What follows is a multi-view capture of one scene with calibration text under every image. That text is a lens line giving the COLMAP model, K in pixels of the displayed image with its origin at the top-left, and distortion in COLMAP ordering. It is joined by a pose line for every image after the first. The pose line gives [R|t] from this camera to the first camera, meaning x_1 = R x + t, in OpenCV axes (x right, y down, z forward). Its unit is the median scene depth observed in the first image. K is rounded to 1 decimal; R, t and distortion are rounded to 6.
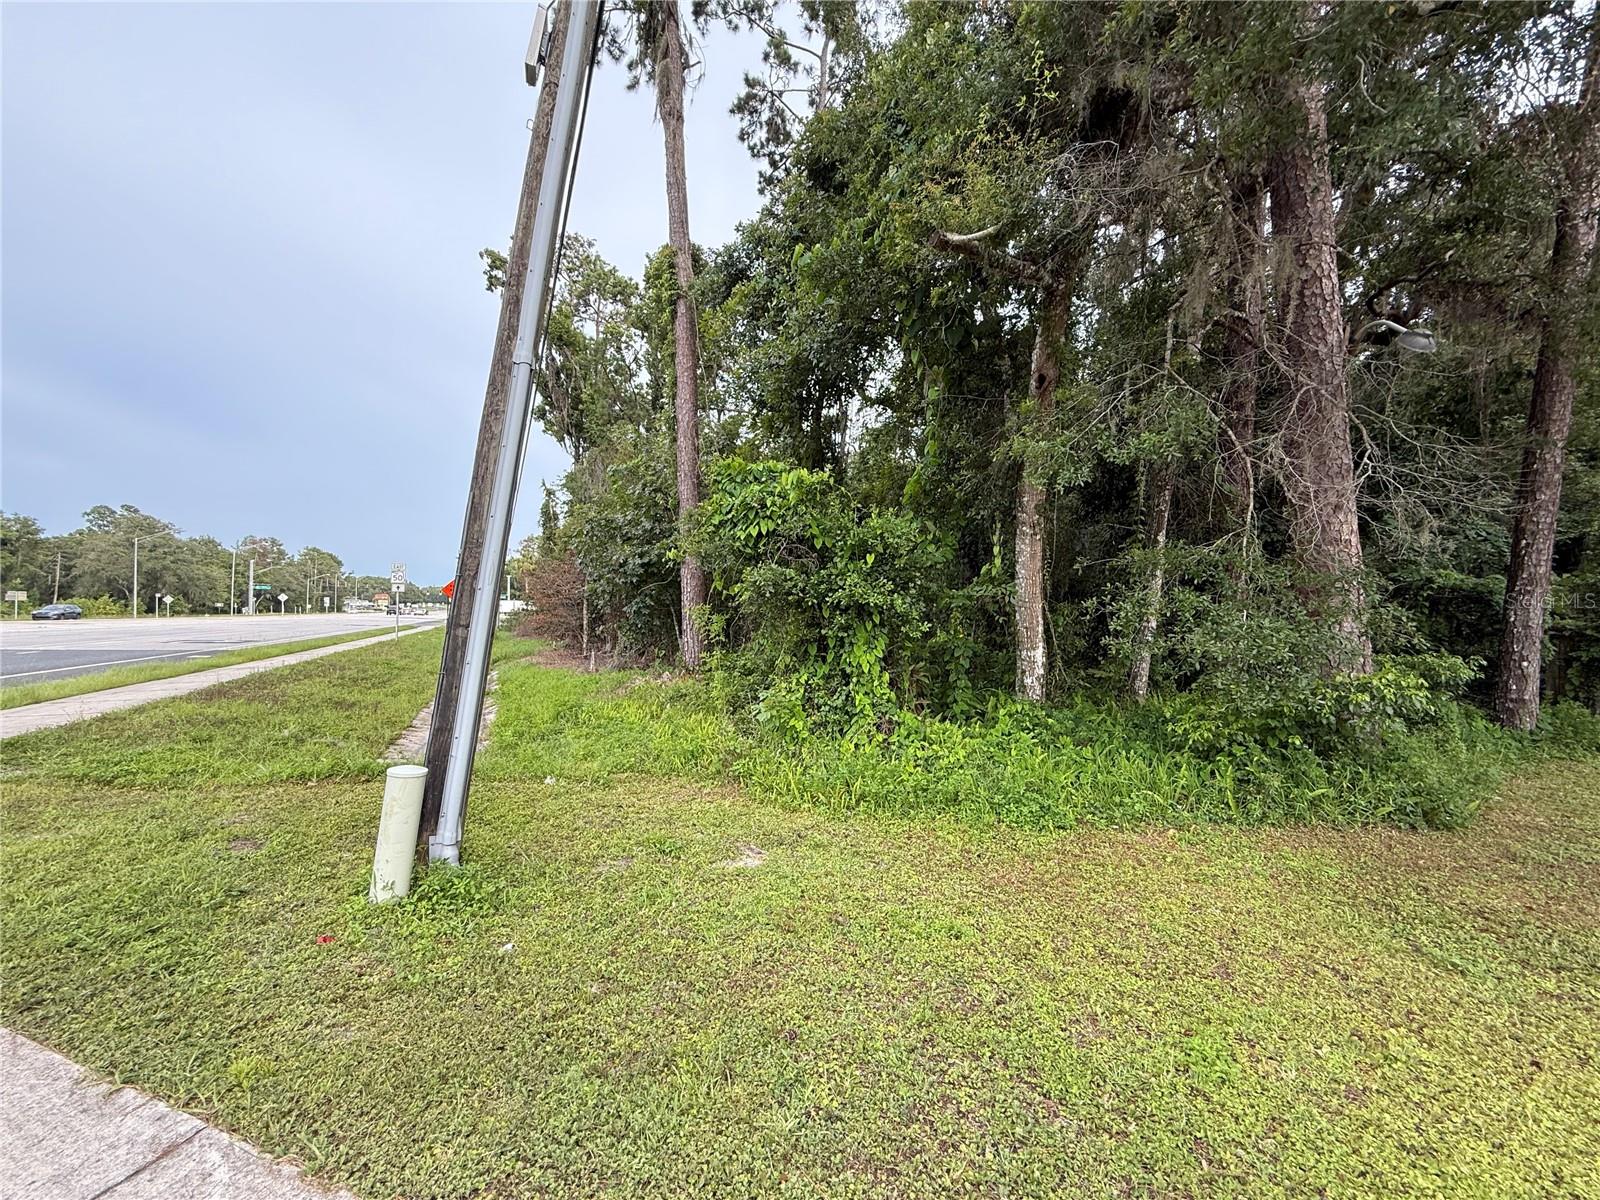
lens RADIAL K [[626.9, 0, 793.1], [0, 626.9, 602.6], [0, 0, 1]] dist [-0.000393, -0.000174]
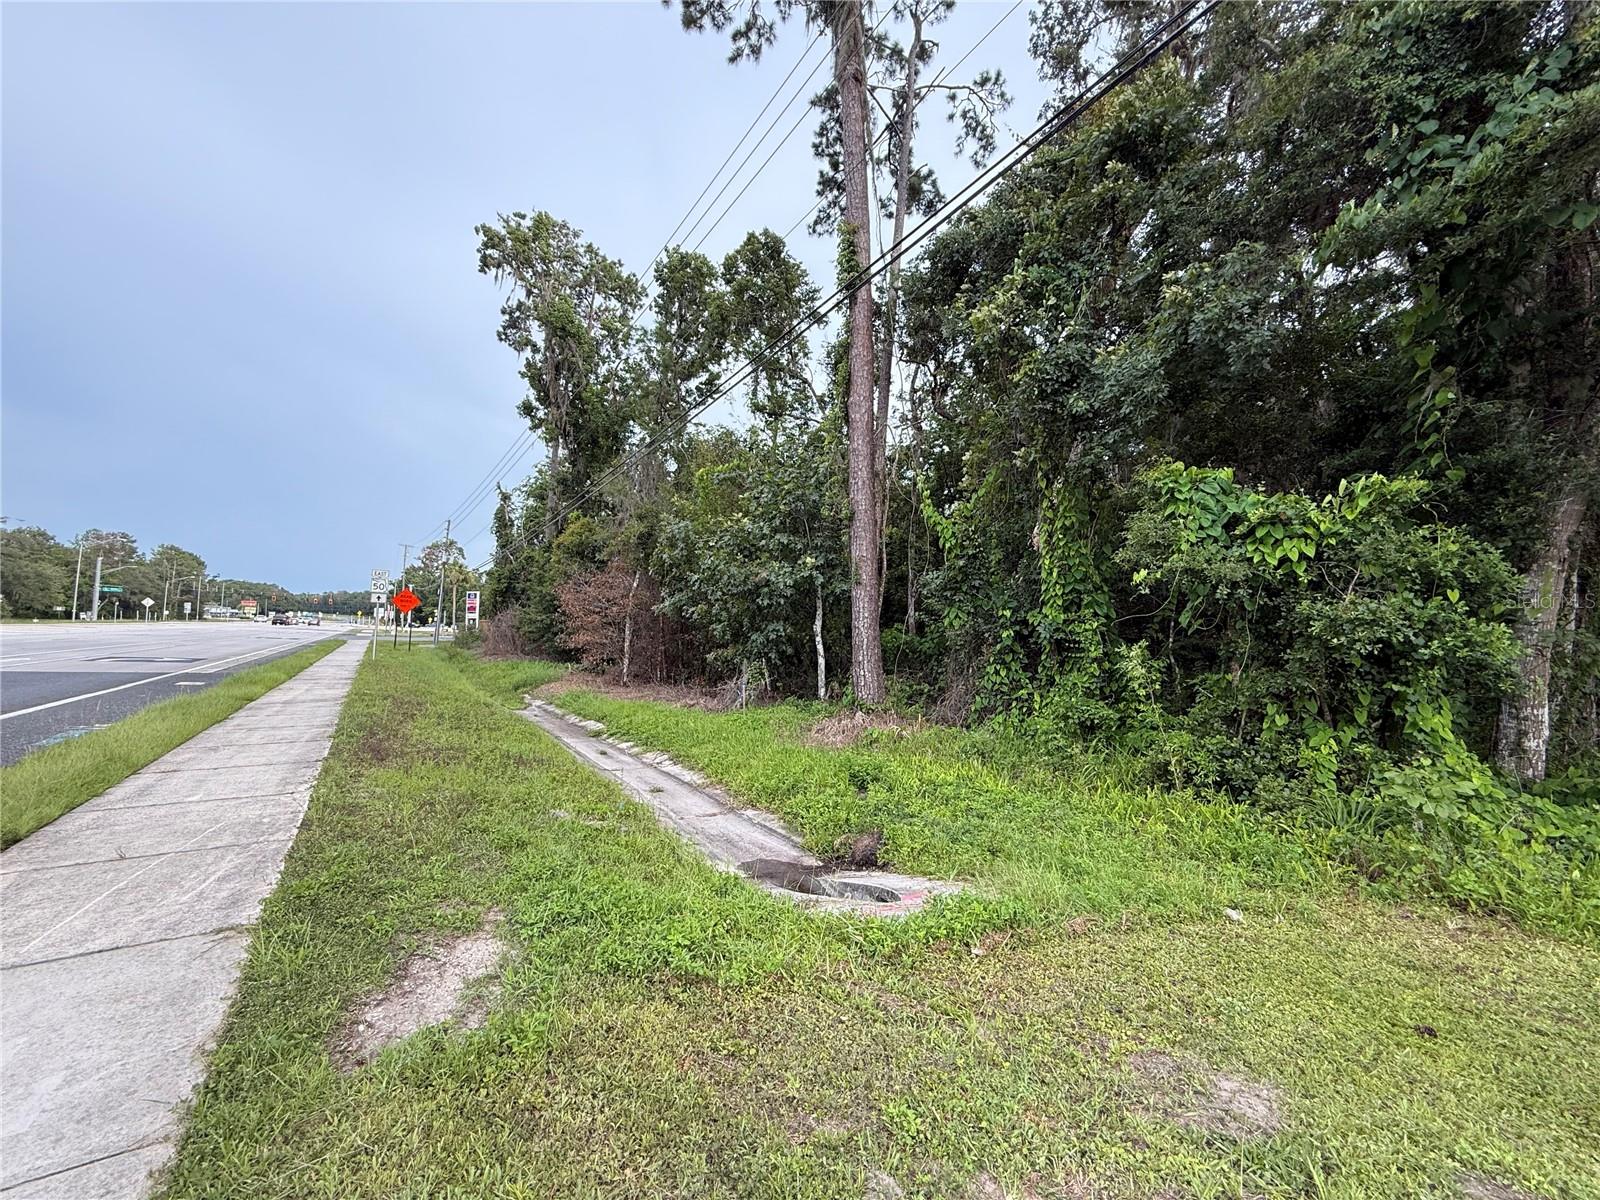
lens RADIAL K [[636.9, 0, 794.5], [0, 636.9, 600.1], [0, 0, 1]] dist [-0.000729, 0.000045]
pose [[0.991562, 0.029317, 0.126273, -0.131886], [-0.024816, 0.999004, -0.037077, -0.002362], [-0.127234, 0.033631, 0.991302, 0.048758]]
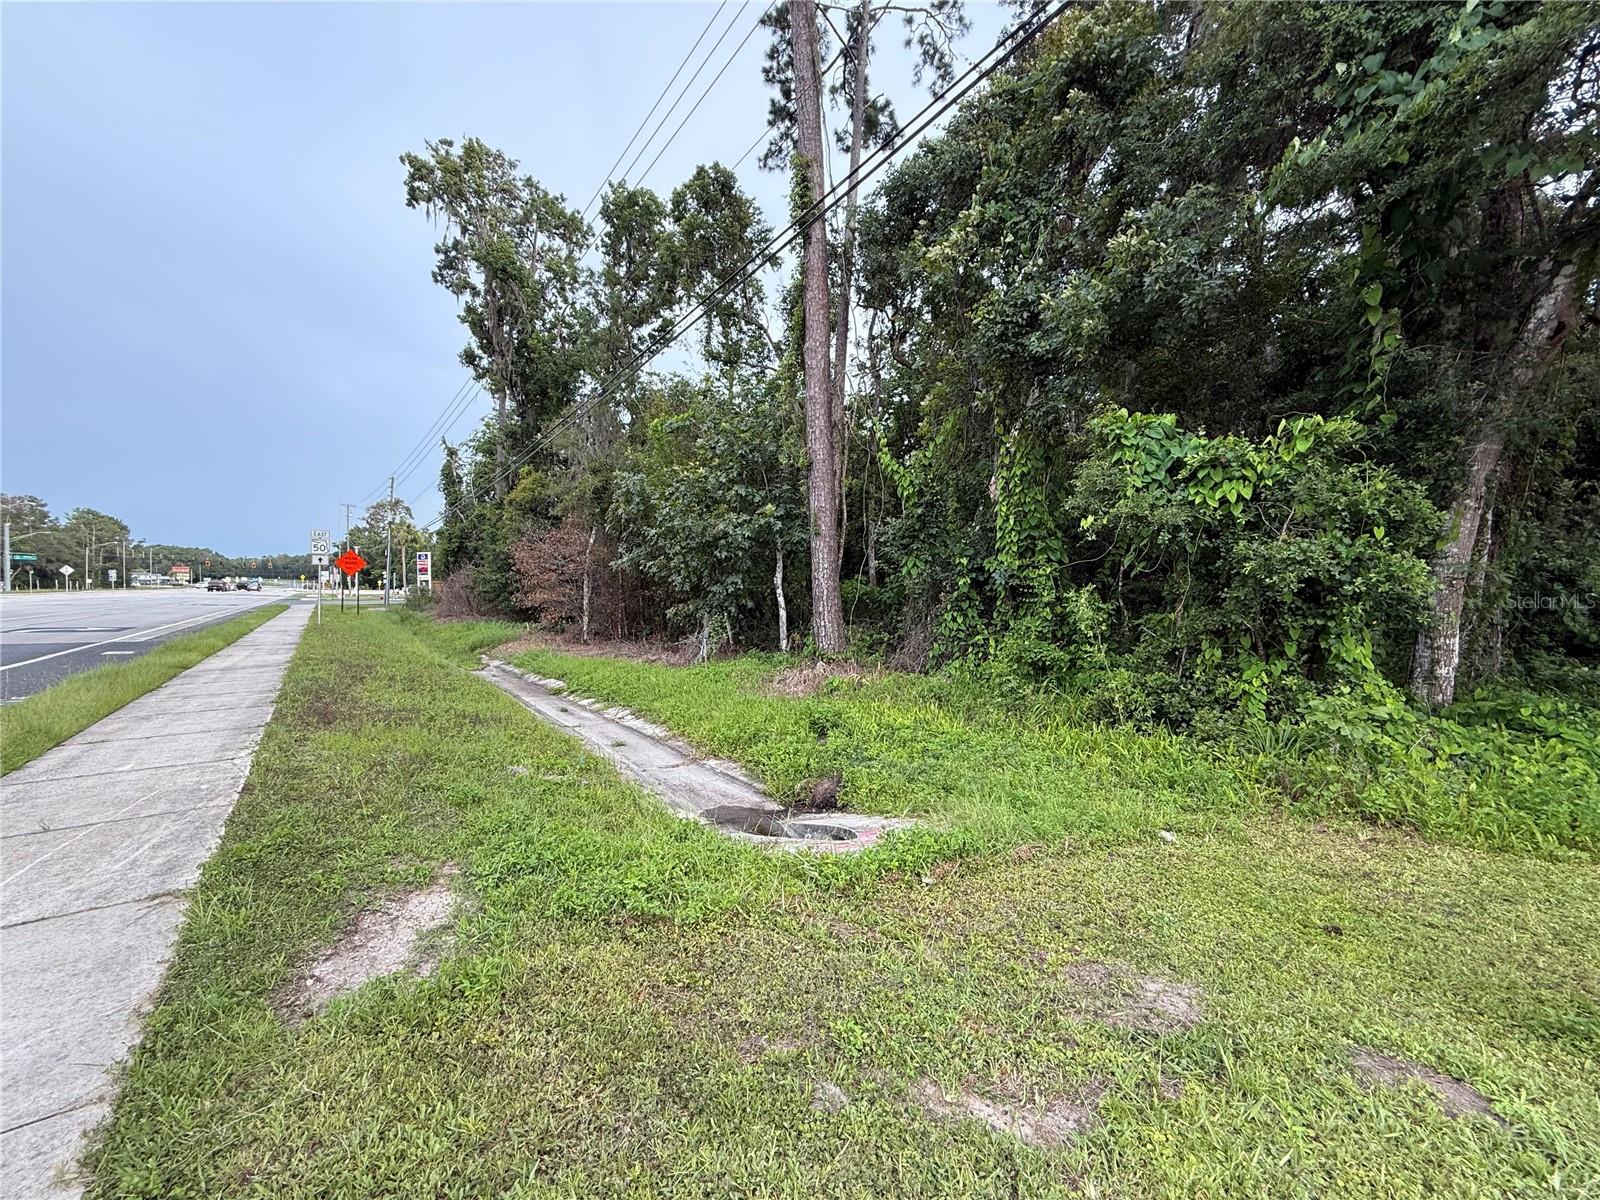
lens RADIAL K [[636.9, 0, 794.5], [0, 636.9, 600.1], [0, 0, 1]] dist [-0.000729, 0.000045]
pose [[0.982894, -0.003053, 0.184148, -0.129802], [-0.003204, 0.999428, 0.033672, -0.001001], [-0.184145, -0.033686, 0.982322, 0.049351]]
